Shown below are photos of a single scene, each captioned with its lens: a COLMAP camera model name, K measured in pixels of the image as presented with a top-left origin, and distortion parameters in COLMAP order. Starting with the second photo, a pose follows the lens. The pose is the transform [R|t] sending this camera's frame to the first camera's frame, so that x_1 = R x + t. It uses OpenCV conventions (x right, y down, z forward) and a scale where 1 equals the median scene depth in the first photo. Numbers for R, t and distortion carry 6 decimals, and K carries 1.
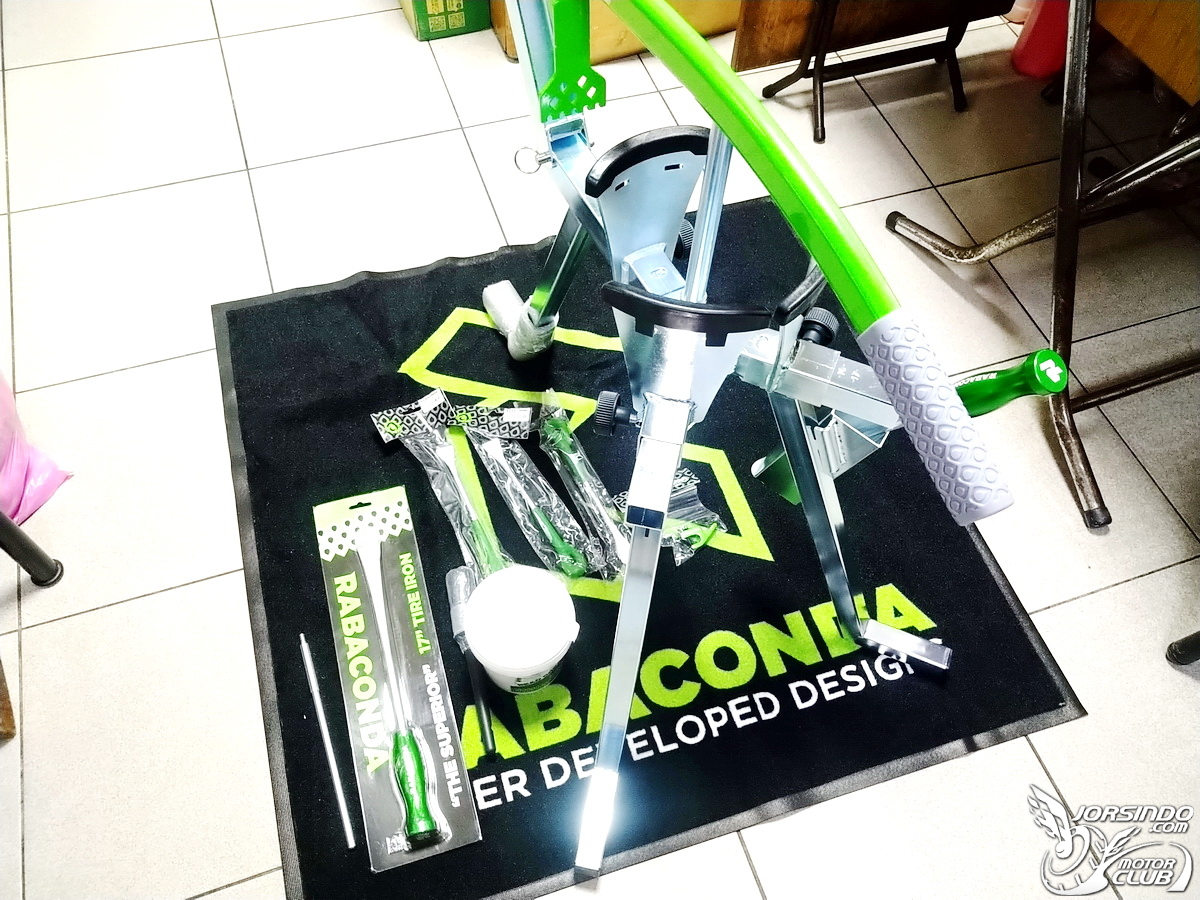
lens RADIAL K [[990.1, 0, 602.2], [0, 990.1, 437.9], [0, 0, 1]] dist [0.000798, 0.001878]
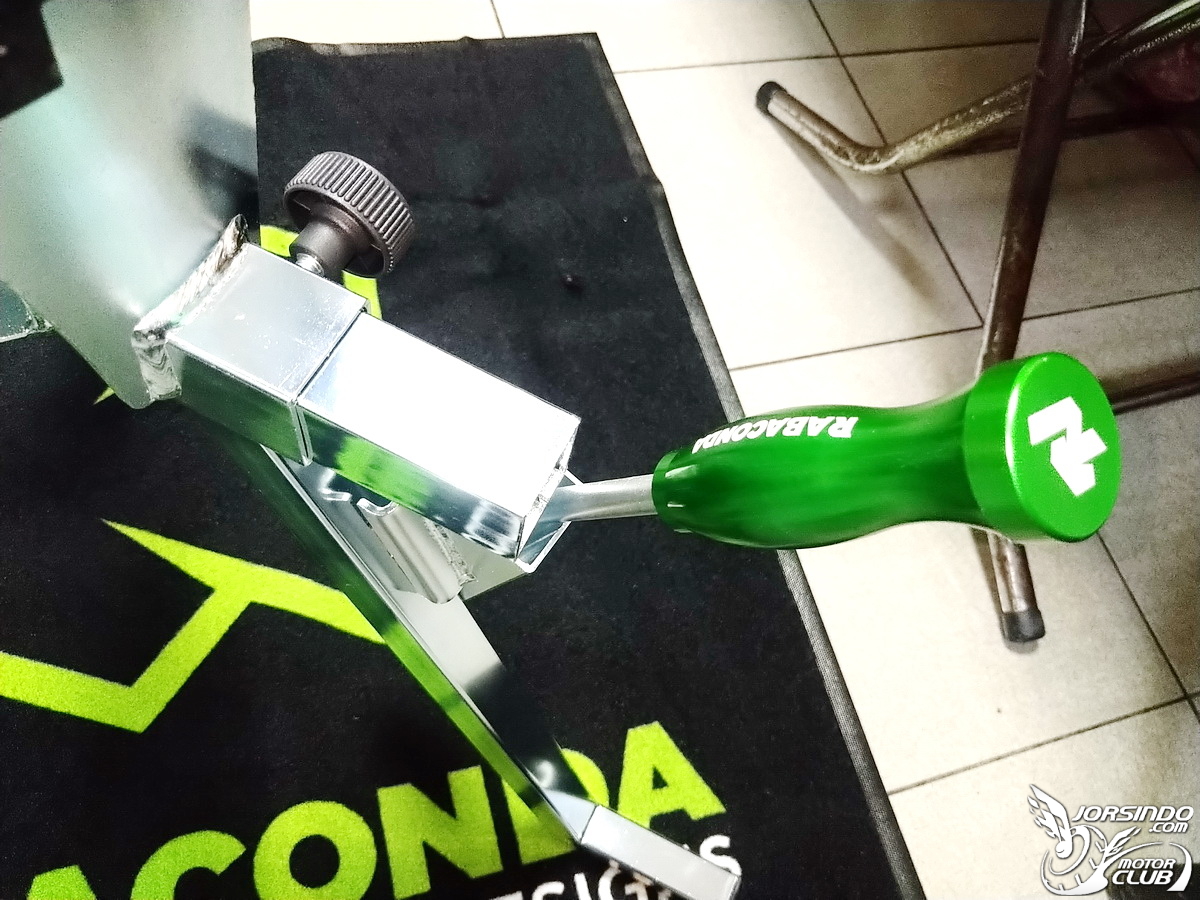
lens RADIAL K [[990.1, 0, 607.9], [0, 990.1, 448.4], [0, 0, 1]] dist [-0.072519, 0.105802]
pose [[0.990160, 0.097040, 0.100828, 0.191435], [-0.105213, 0.991293, 0.079170, -0.044643], [-0.092267, -0.089000, 0.991749, 0.464879]]
